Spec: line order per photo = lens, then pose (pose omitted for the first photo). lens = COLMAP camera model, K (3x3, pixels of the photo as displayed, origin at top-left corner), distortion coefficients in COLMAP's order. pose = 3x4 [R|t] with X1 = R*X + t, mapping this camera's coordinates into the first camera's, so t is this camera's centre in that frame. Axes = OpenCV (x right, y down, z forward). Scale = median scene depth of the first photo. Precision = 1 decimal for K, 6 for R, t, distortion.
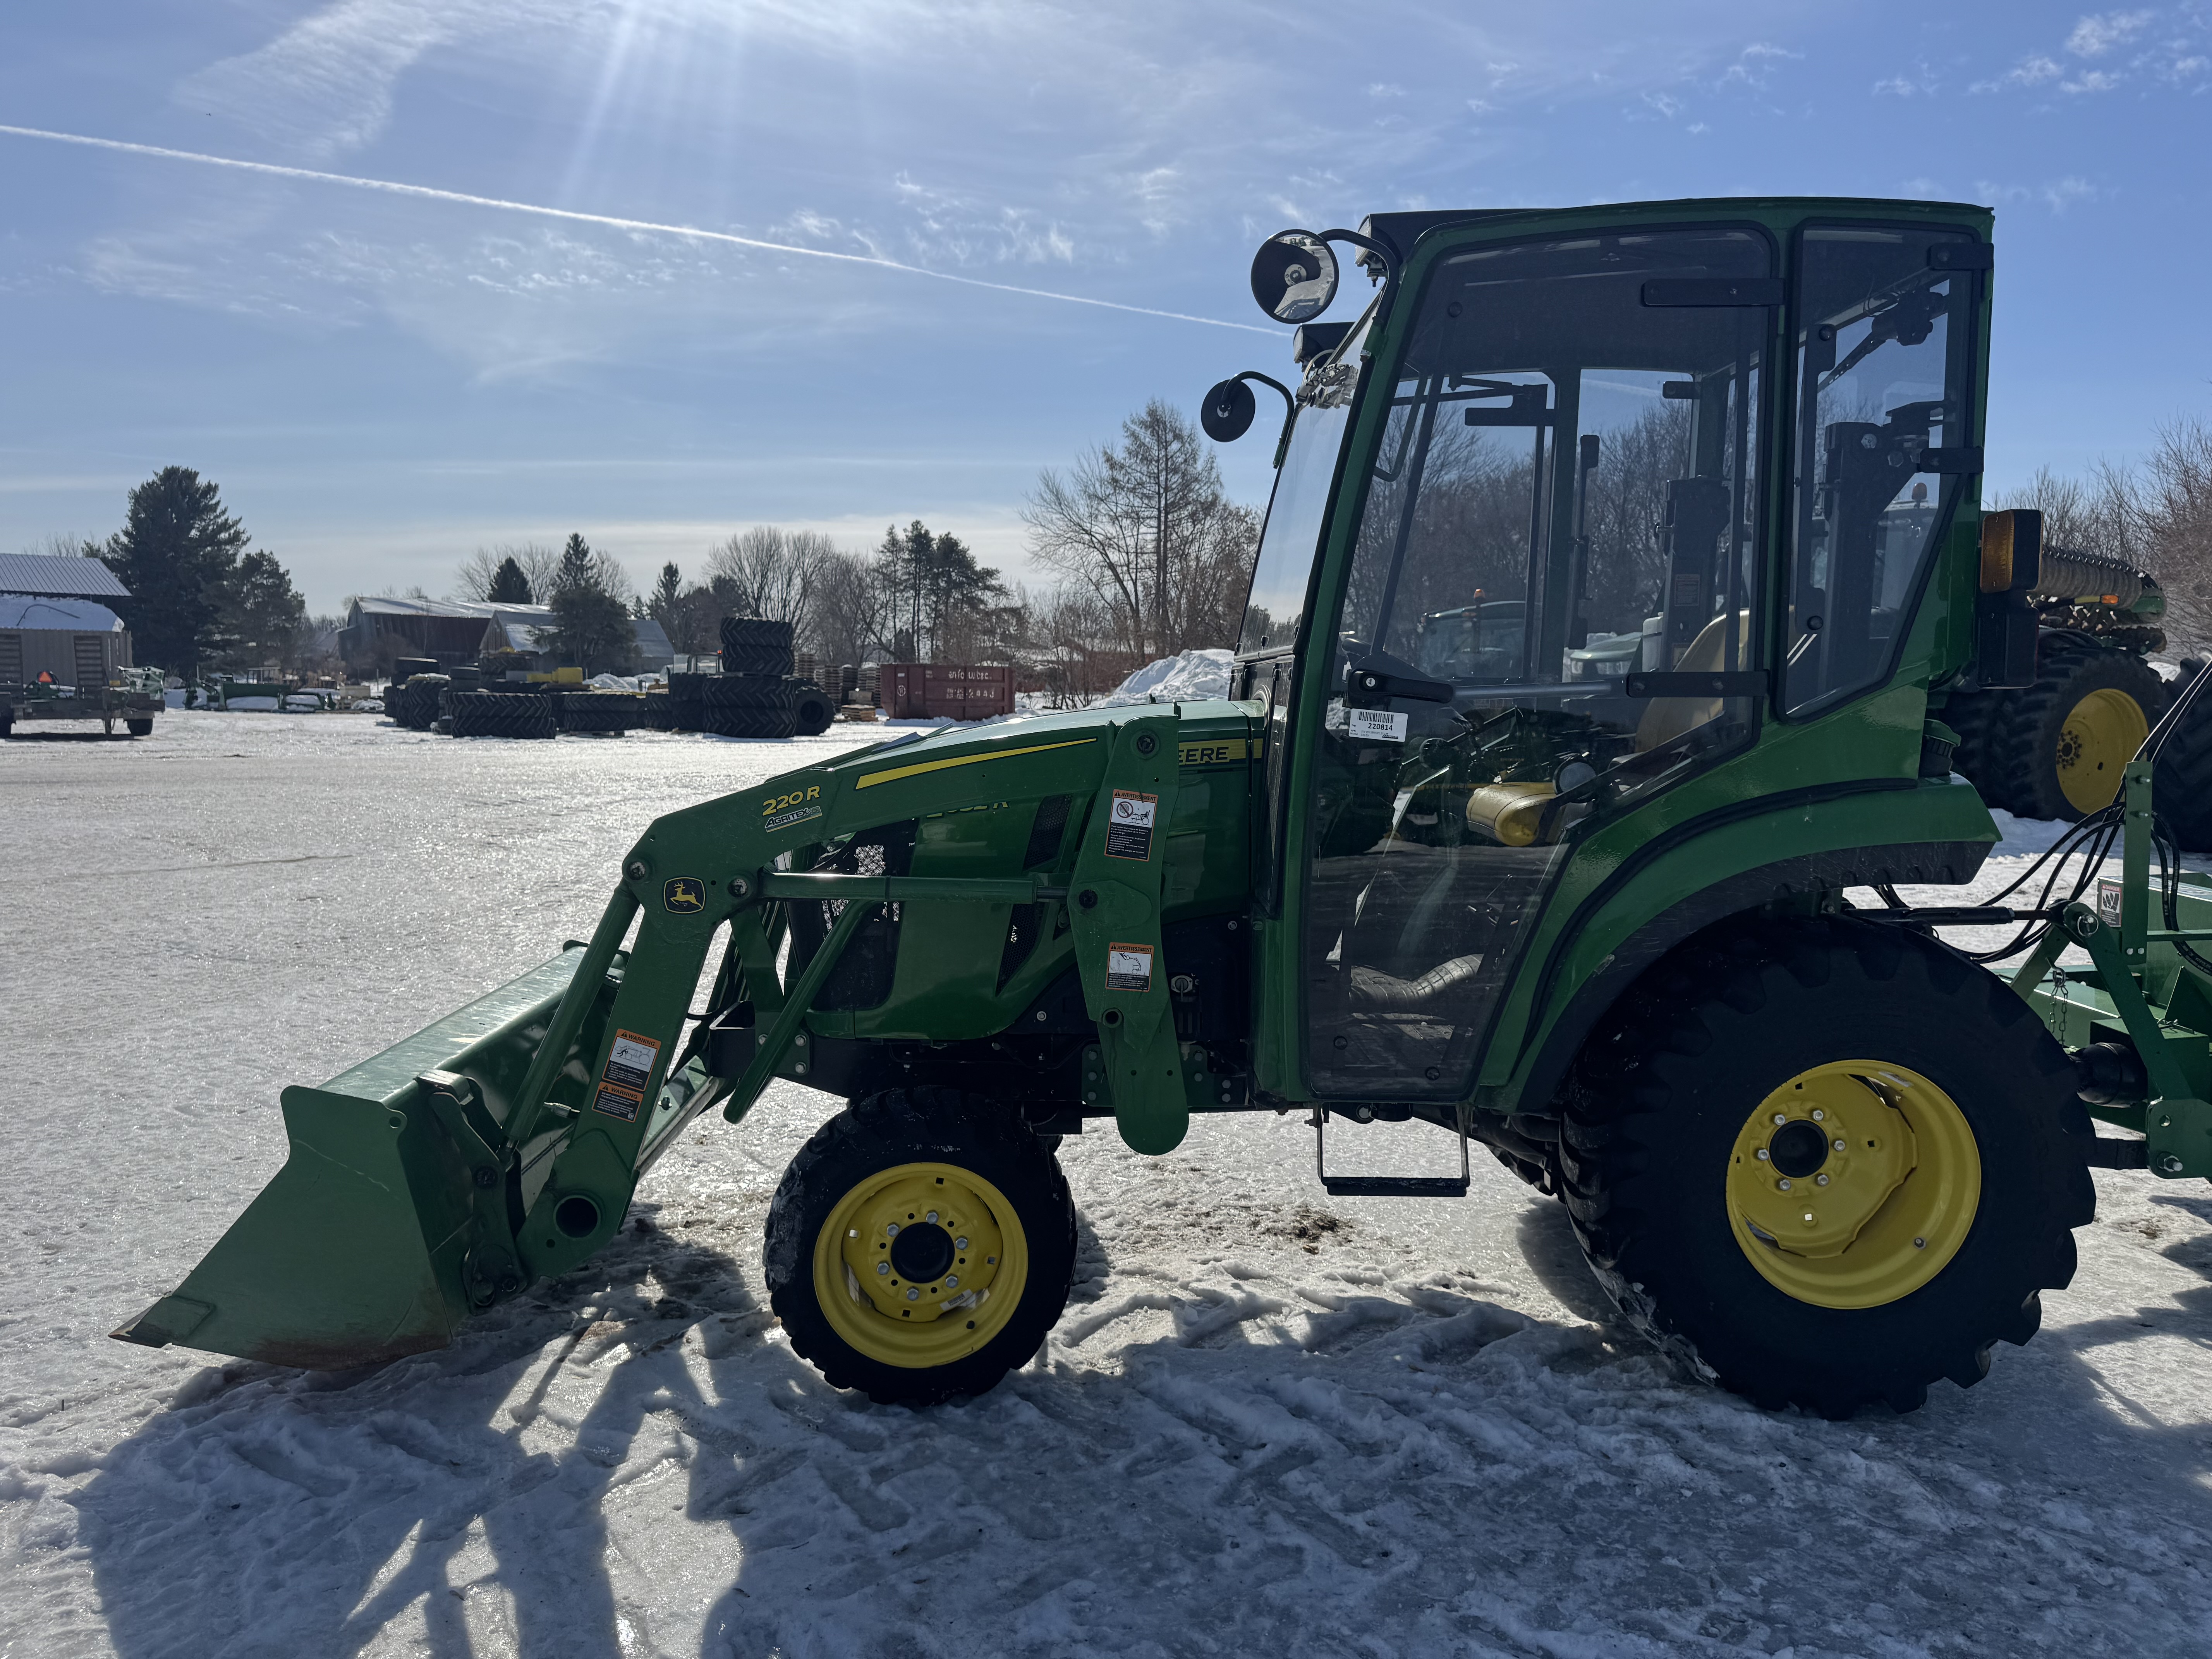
lens RADIAL K [[1586.9, 0, 1113.9], [0, 1586.9, 820.8], [0, 0, 1]] dist [0.072604, -0.054532]
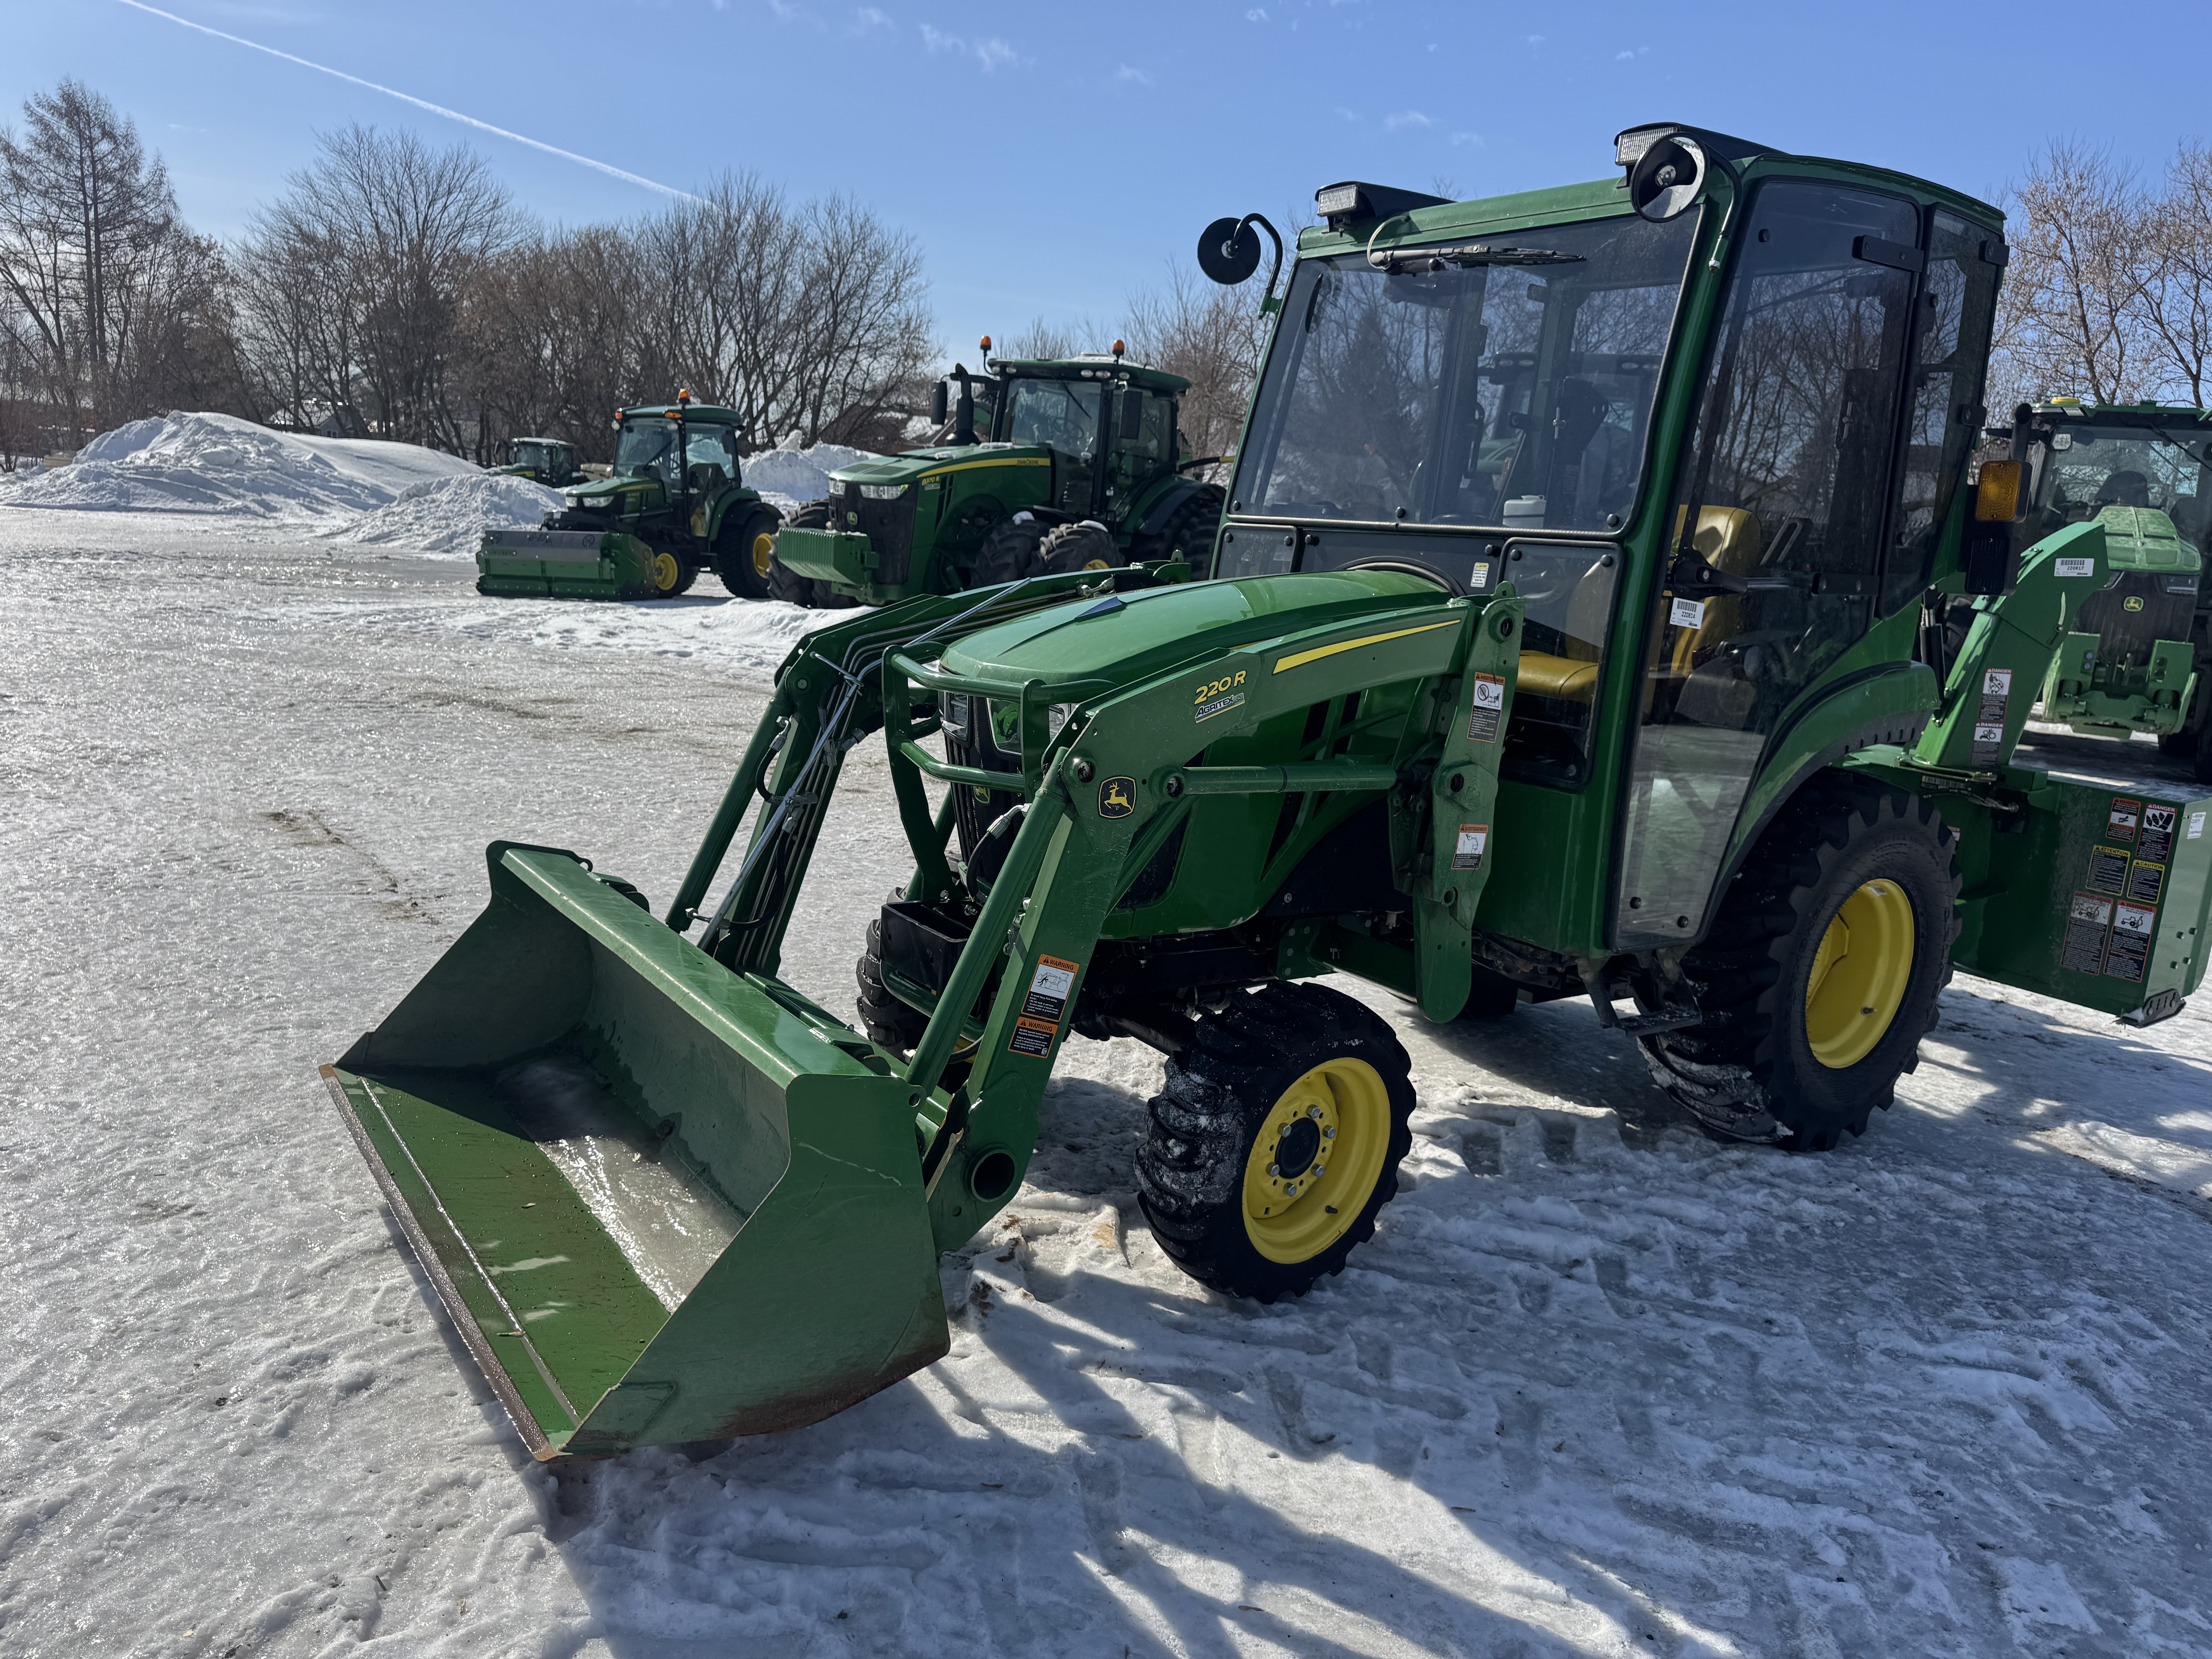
lens RADIAL K [[1586.9, 0, 1113.9], [0, 1586.9, 820.8], [0, 0, 1]] dist [0.072604, -0.054532]
pose [[0.827262, -0.057237, 0.558894, -0.206178], [-0.011763, 0.992814, 0.119086, -0.011943], [-0.561694, -0.105090, 0.820644, 0.078207]]
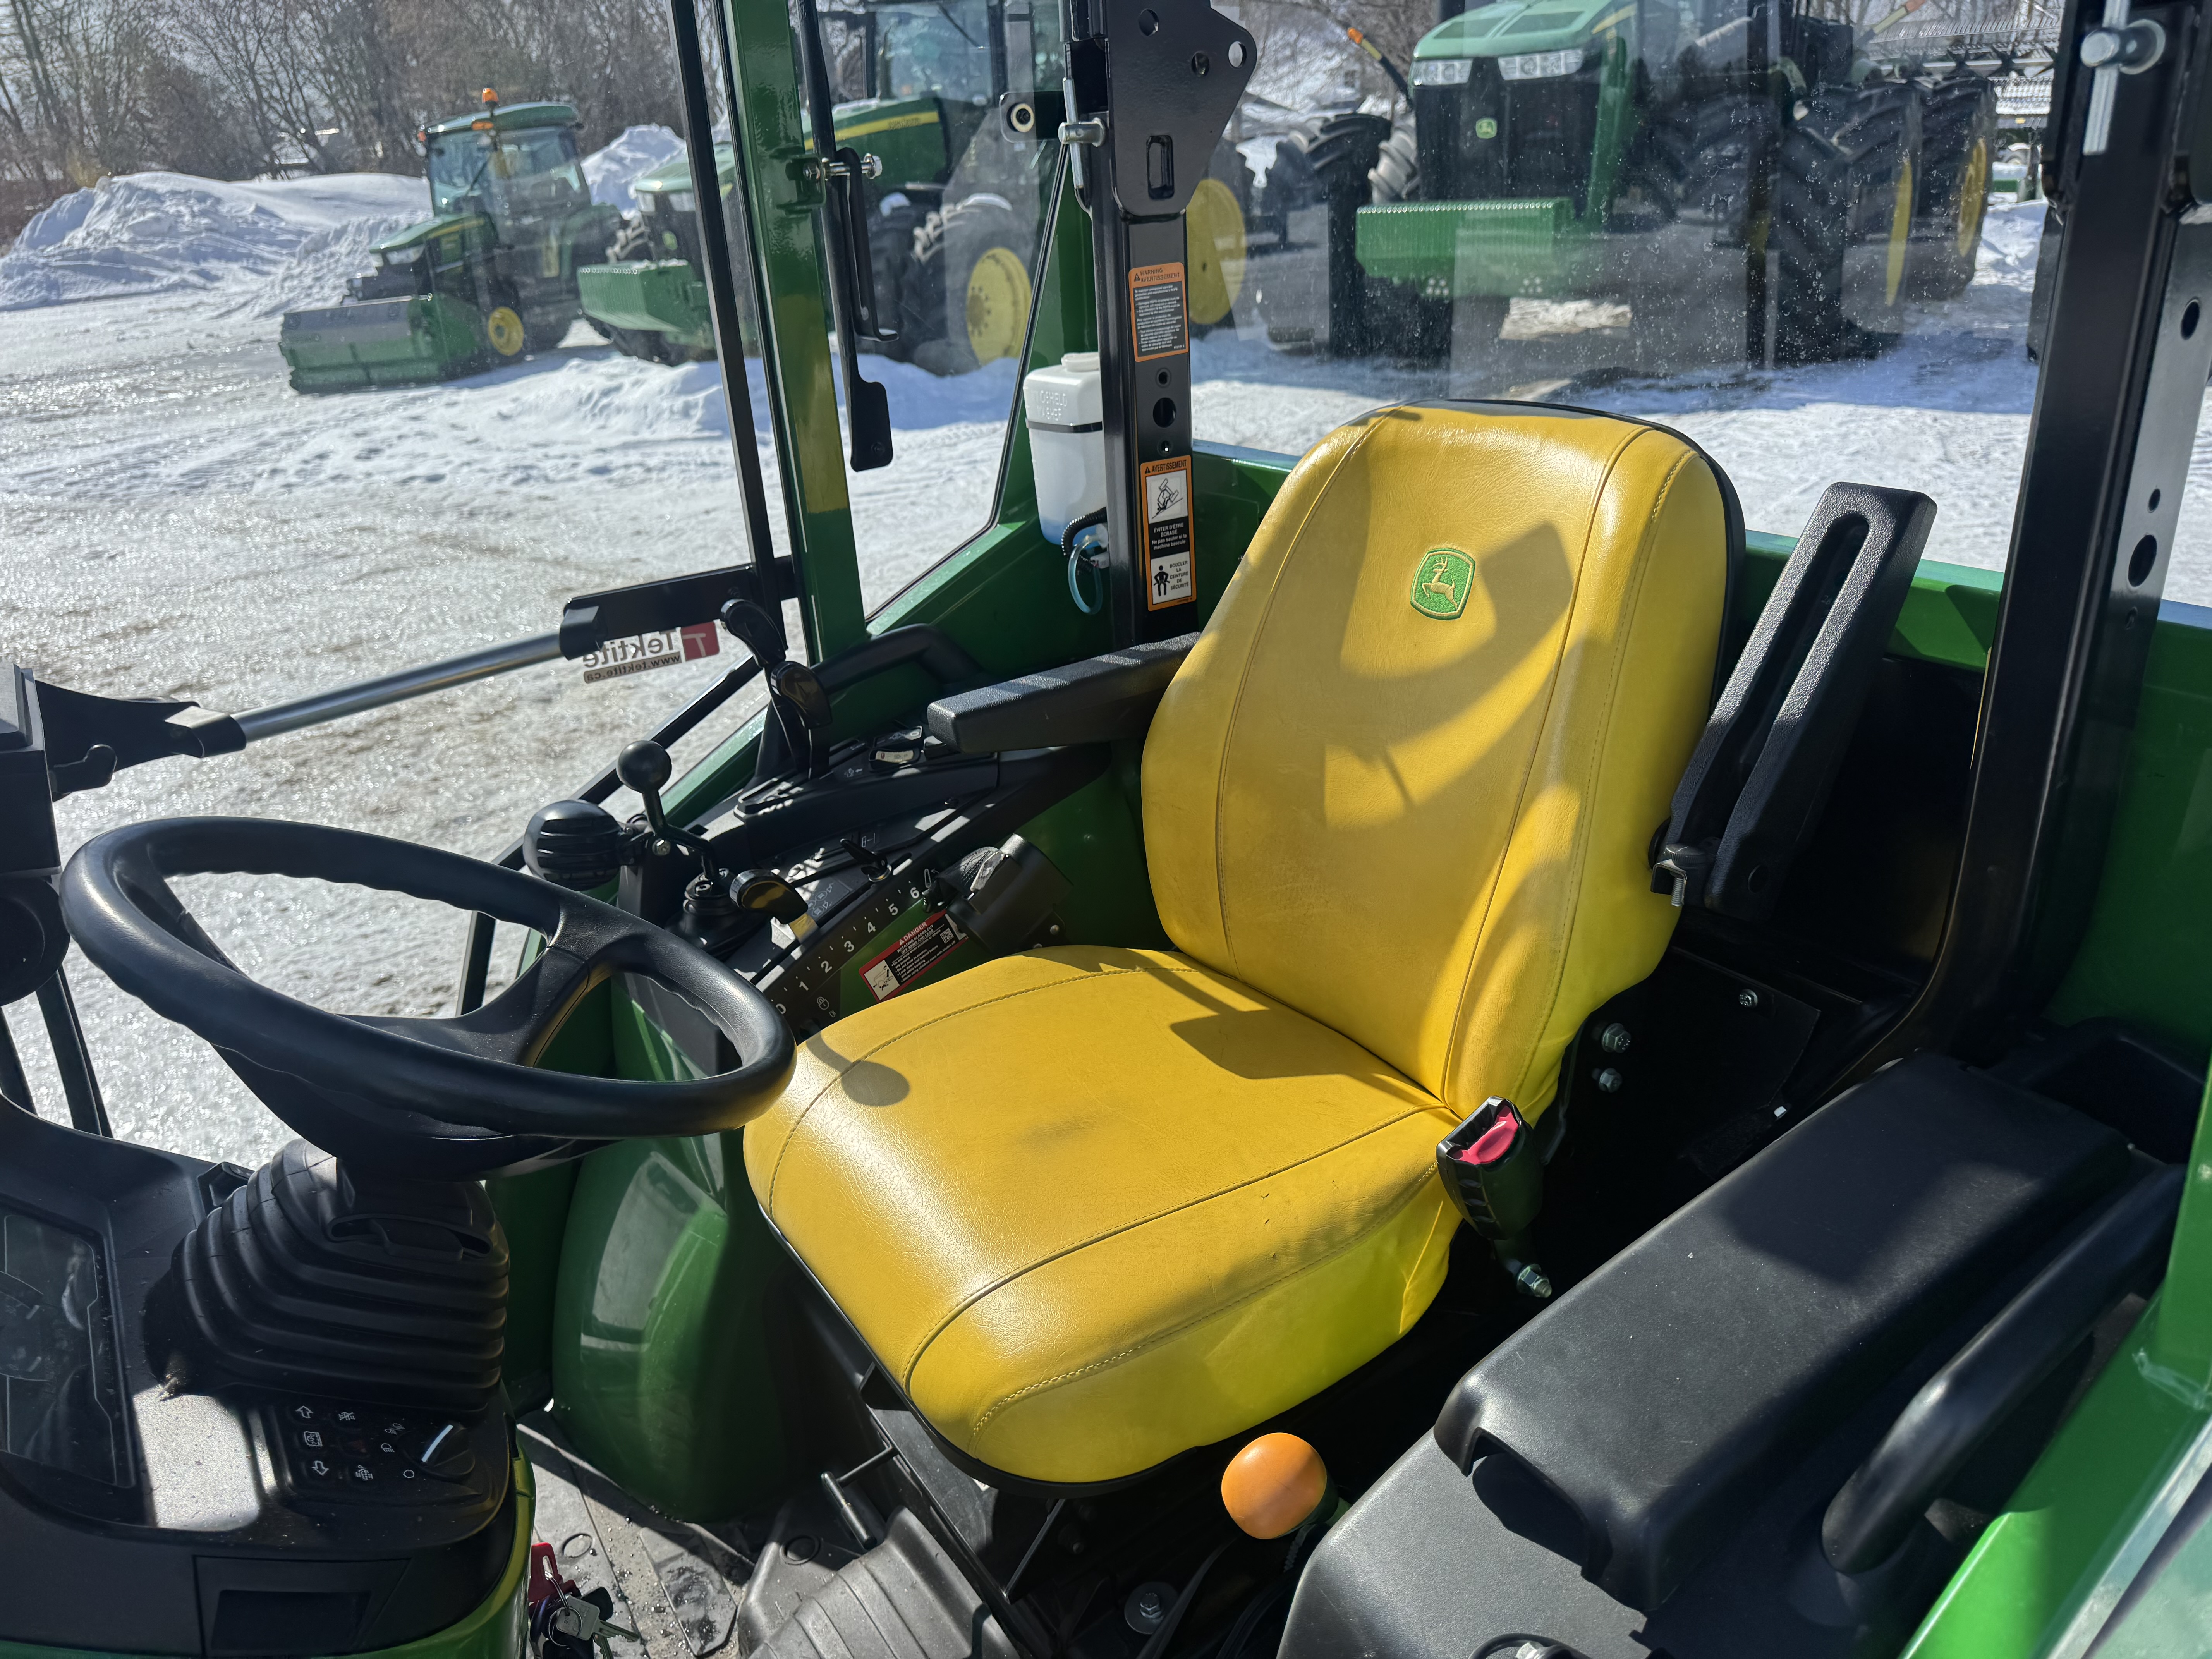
lens RADIAL K [[1652.2, 0, 1106.6], [0, 1652.2, 772.2], [0, 0, 1]] dist [0.046659, -0.004502]
pose [[0.849075, -0.263217, 0.458026, 0.053495], [0.136326, 0.946835, 0.291407, -0.057173], [-0.510378, -0.184985, 0.839818, 0.223852]]
